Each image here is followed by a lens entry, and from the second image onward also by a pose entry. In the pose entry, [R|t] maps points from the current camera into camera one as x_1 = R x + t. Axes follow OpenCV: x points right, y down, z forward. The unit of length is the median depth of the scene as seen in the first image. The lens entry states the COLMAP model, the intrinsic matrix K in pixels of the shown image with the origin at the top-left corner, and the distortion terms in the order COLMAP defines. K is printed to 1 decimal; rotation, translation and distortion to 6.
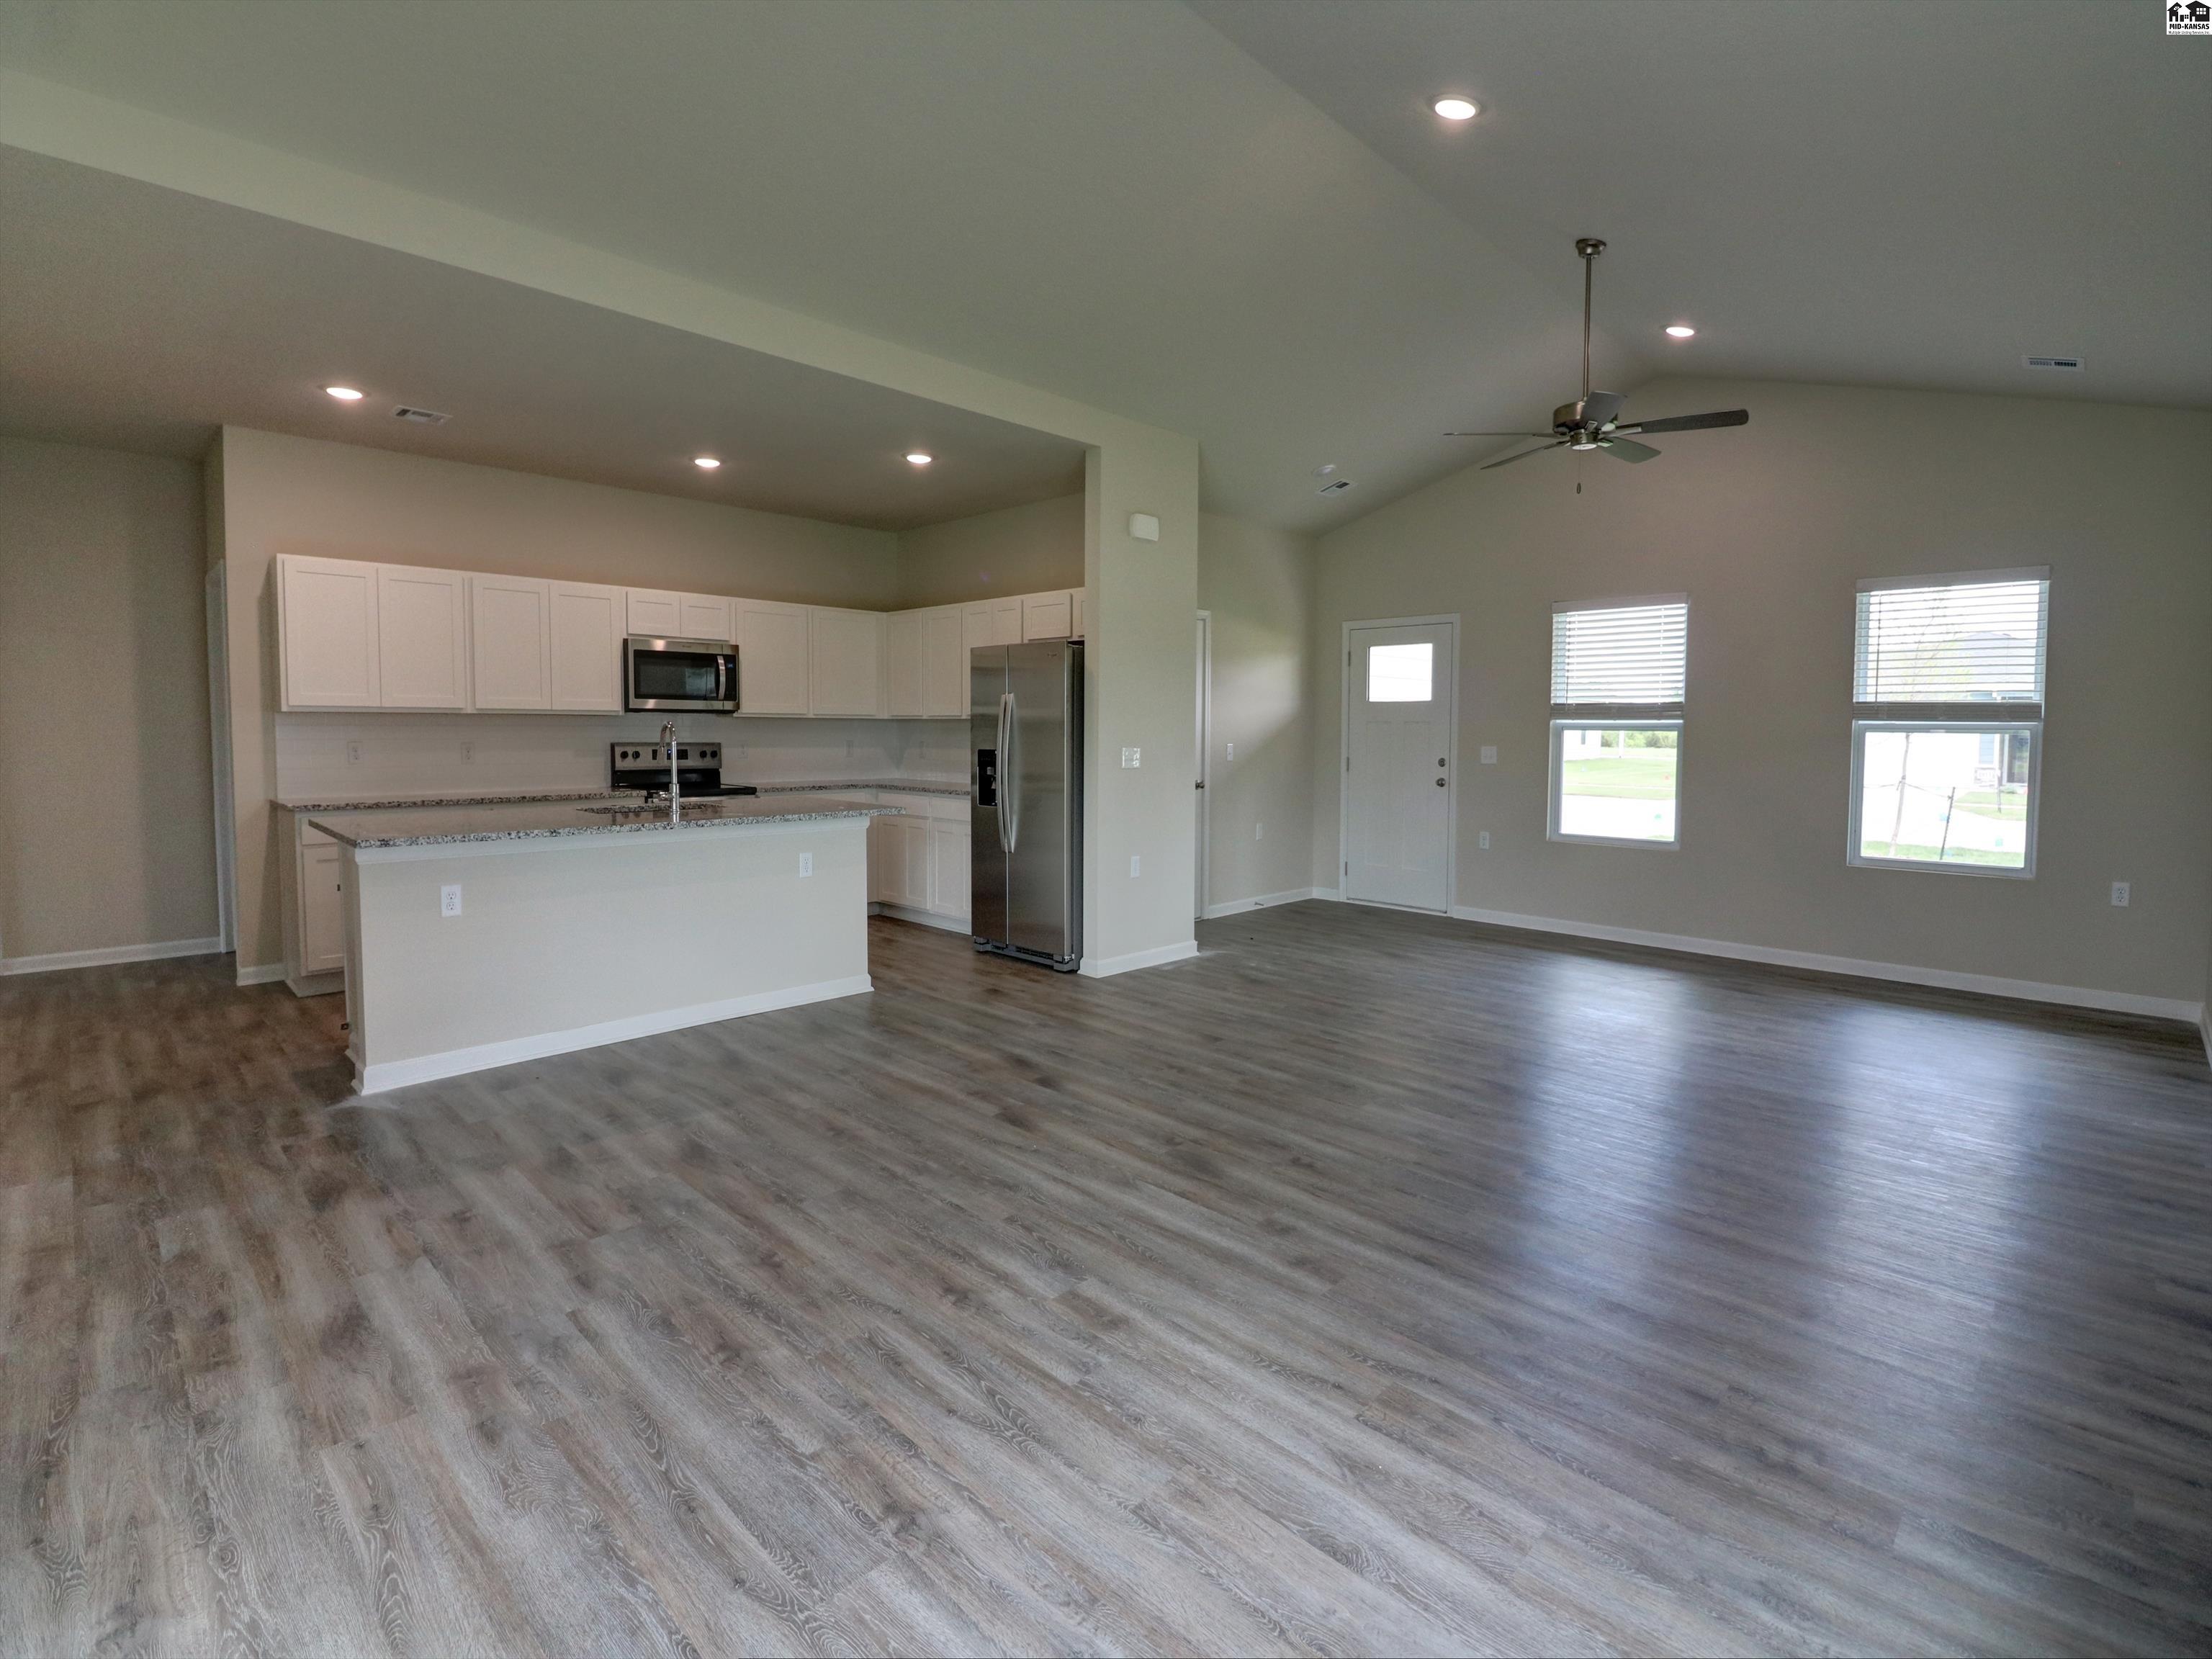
lens RADIAL K [[1023.0, 0, 1109.9], [0, 1023.0, 787.1], [0, 0, 1]] dist [-0.002550, -0.011943]
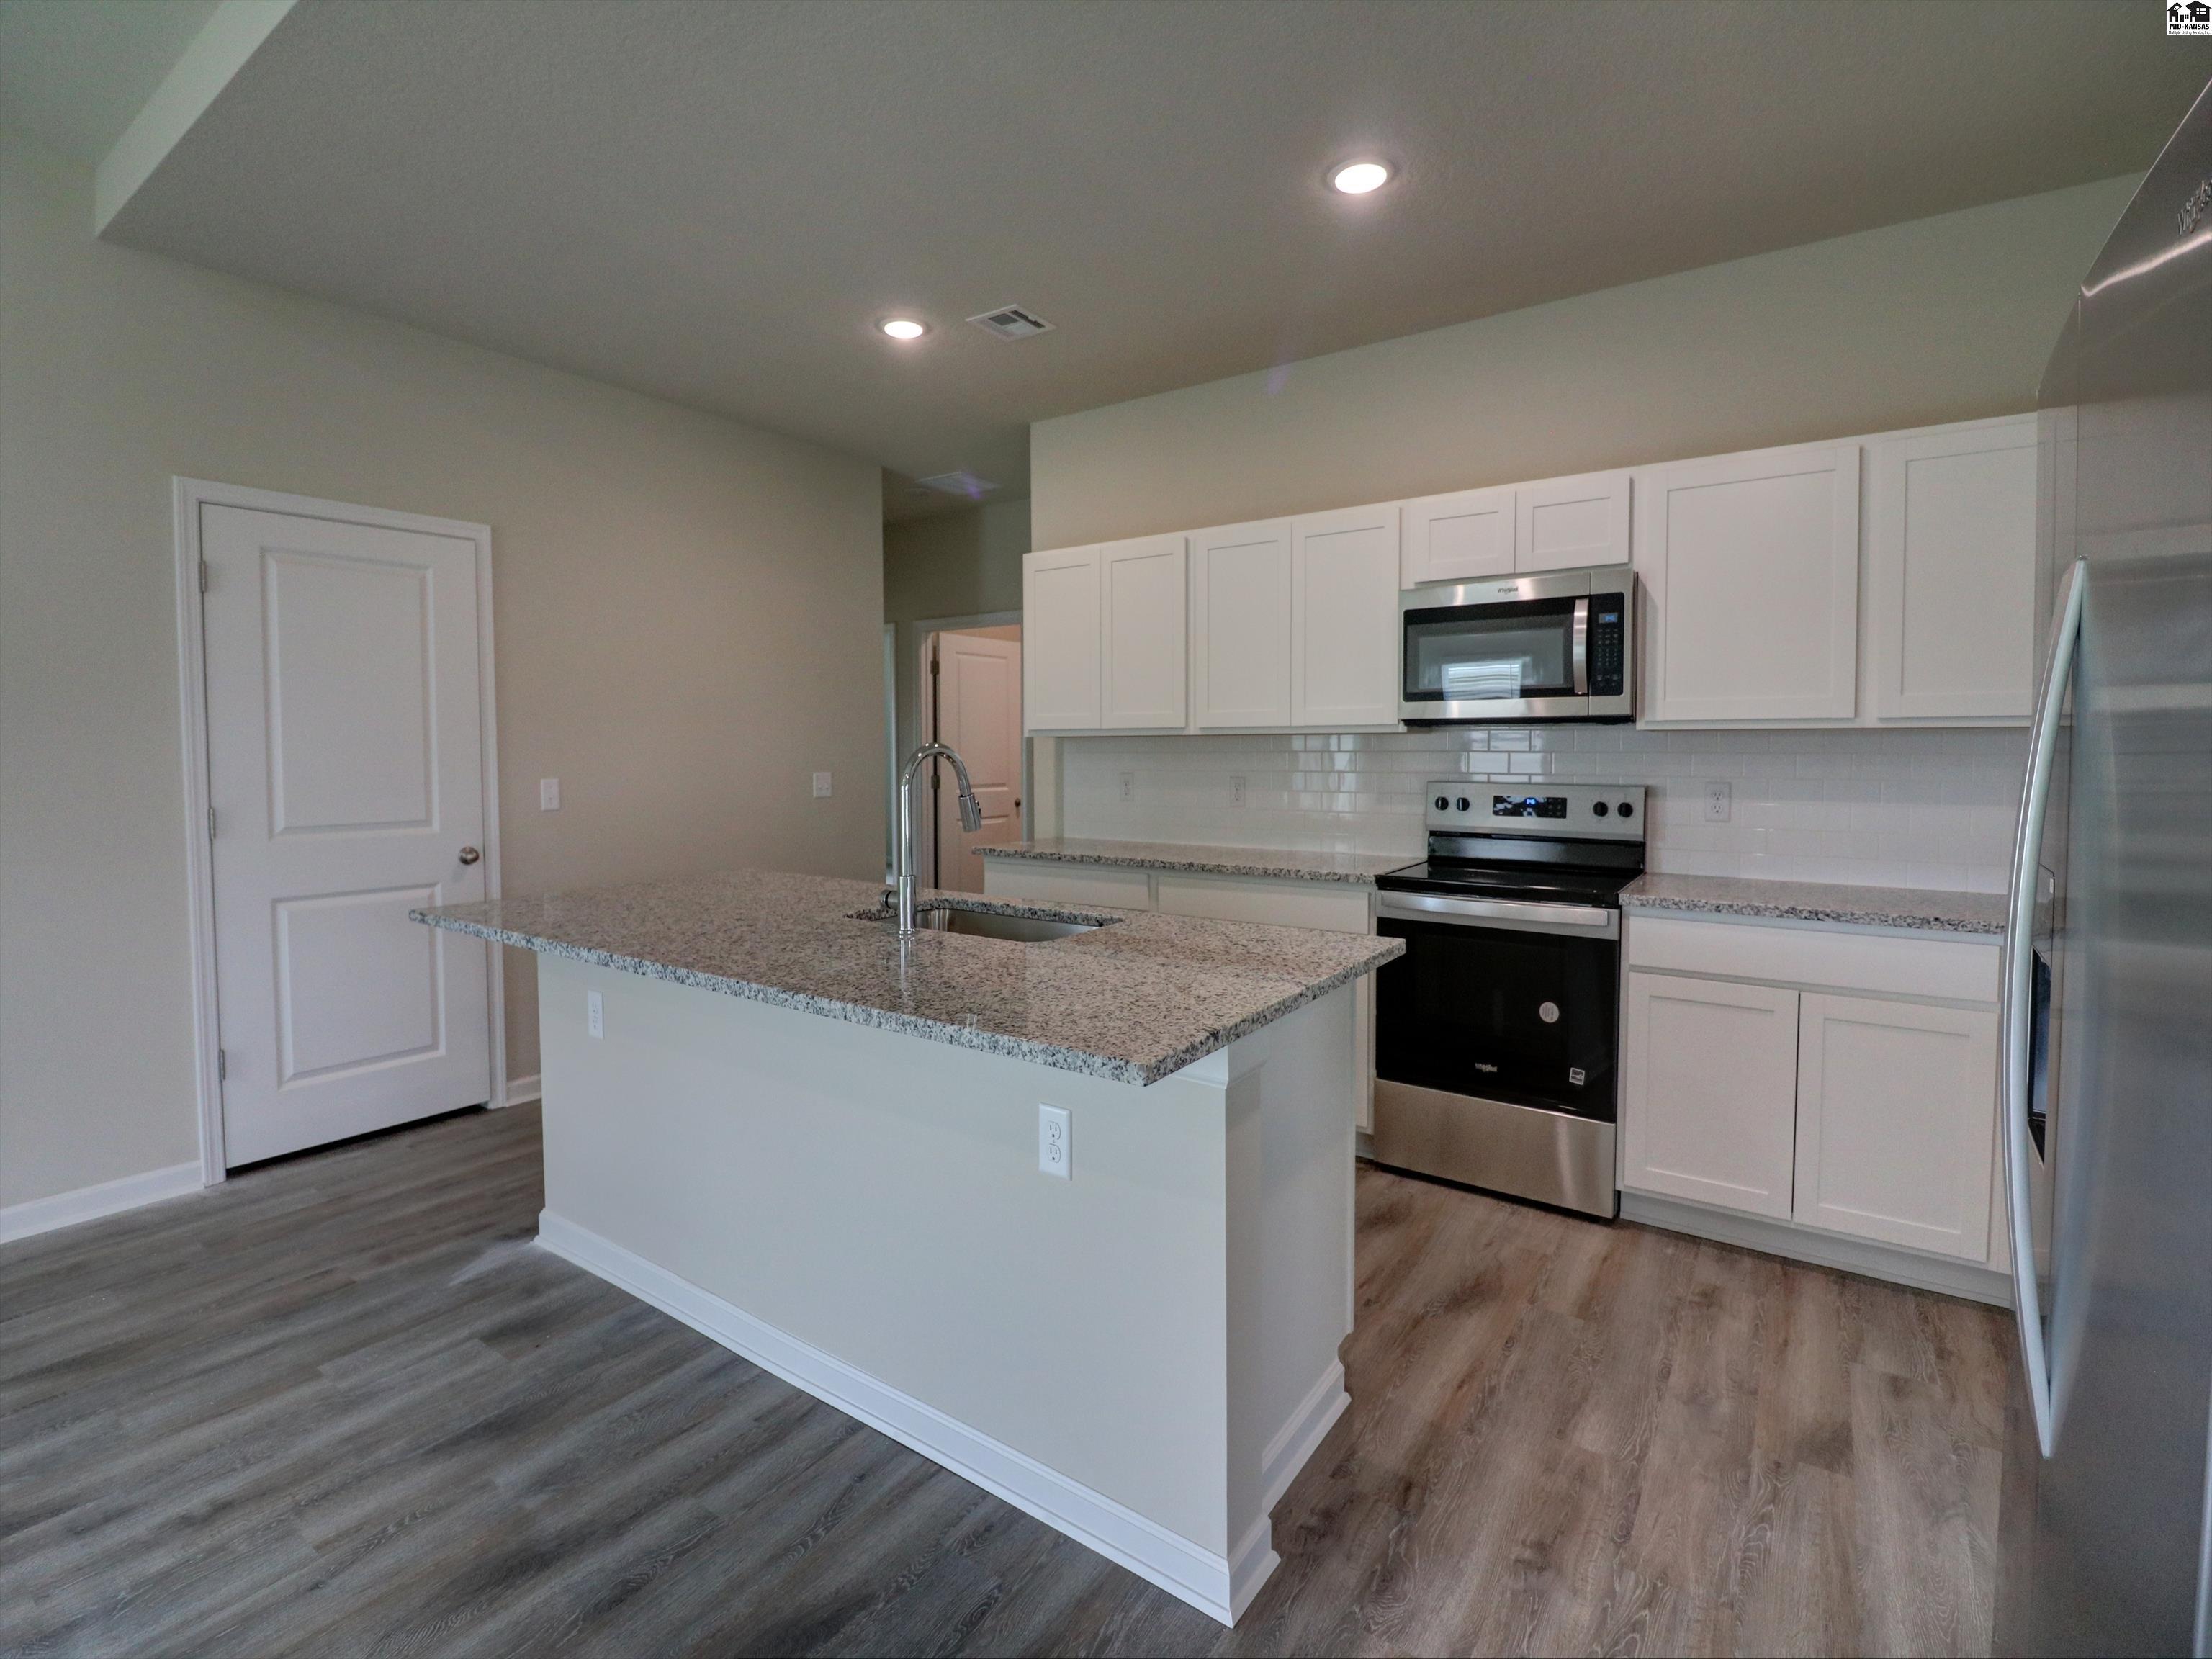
lens RADIAL K [[1023.0, 0, 1109.9], [0, 1023.0, 787.1], [0, 0, 1]] dist [-0.002550, -0.011943]
pose [[0.162751, 0.030627, -0.986192, 0.052433], [-0.054002, 0.998296, 0.022091, -0.054925], [0.985188, 0.049661, 0.164128, 0.928055]]
